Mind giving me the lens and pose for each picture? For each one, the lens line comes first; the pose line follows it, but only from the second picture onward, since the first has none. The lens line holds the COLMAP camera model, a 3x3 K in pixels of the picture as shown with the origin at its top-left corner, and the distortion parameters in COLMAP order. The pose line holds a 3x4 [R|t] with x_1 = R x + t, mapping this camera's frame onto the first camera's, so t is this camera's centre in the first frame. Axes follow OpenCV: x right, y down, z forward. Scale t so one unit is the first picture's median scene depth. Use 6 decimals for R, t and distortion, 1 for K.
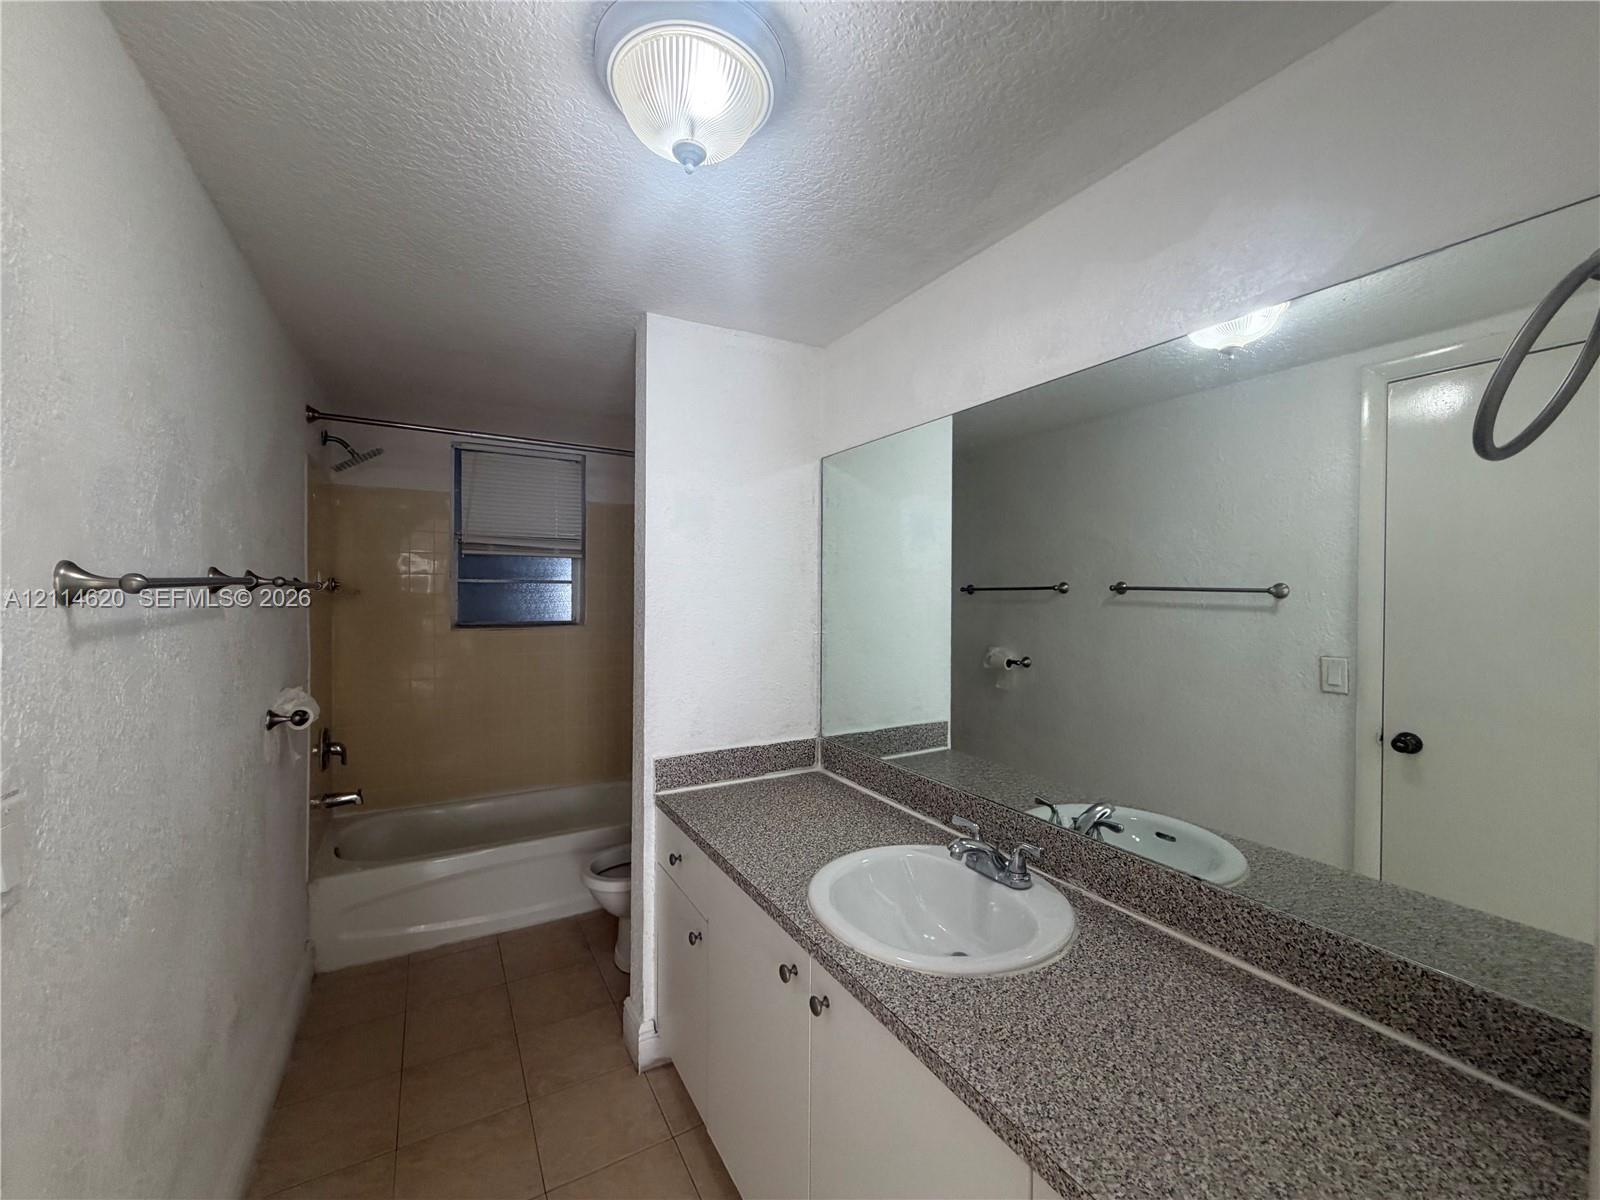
lens RADIAL K [[643.9, 0, 799.0], [0, 643.9, 592.4], [0, 0, 1]] dist [0.001910, 0.000016]
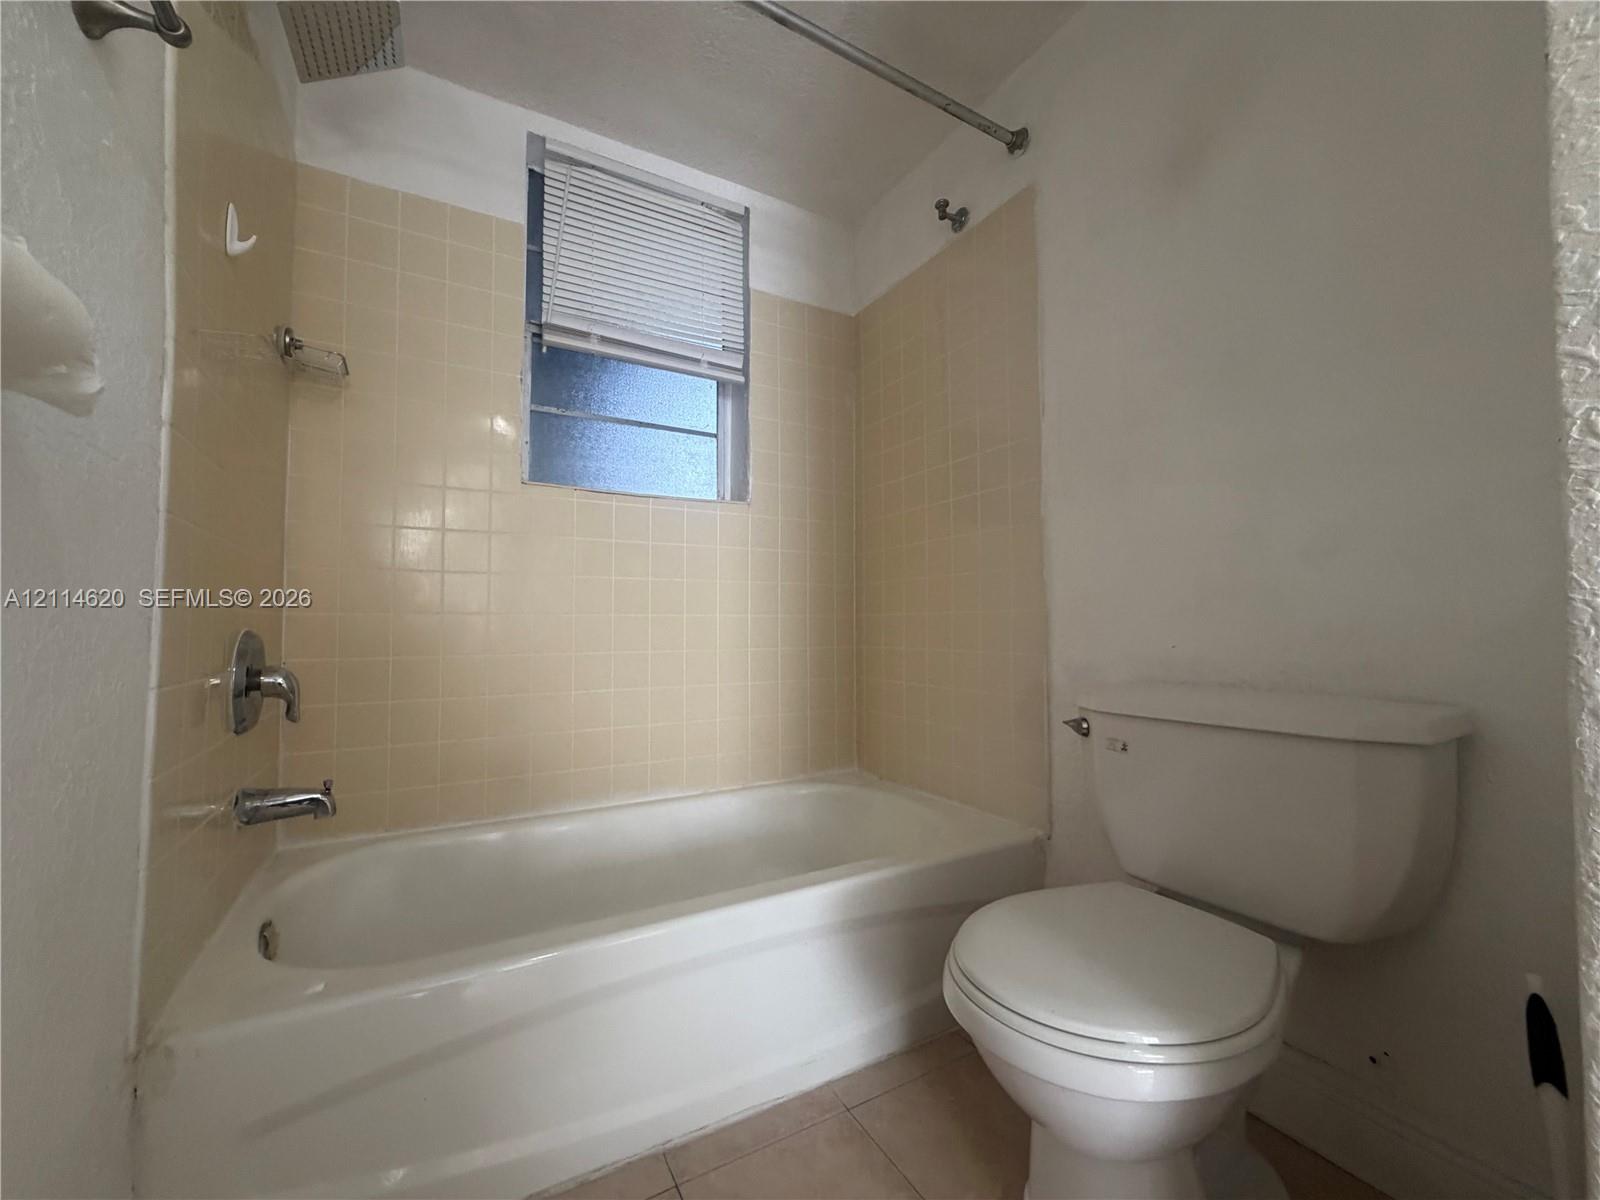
lens RADIAL K [[643.9, 0, 802.4], [0, 643.9, 605.2], [0, 0, 1]] dist [0.001910, 0.000016]
pose [[0.999982, 0.002198, 0.005668, -0.346354], [-0.002064, 0.999724, -0.023402, 0.182966], [-0.005718, 0.023390, 0.999710, 0.528728]]
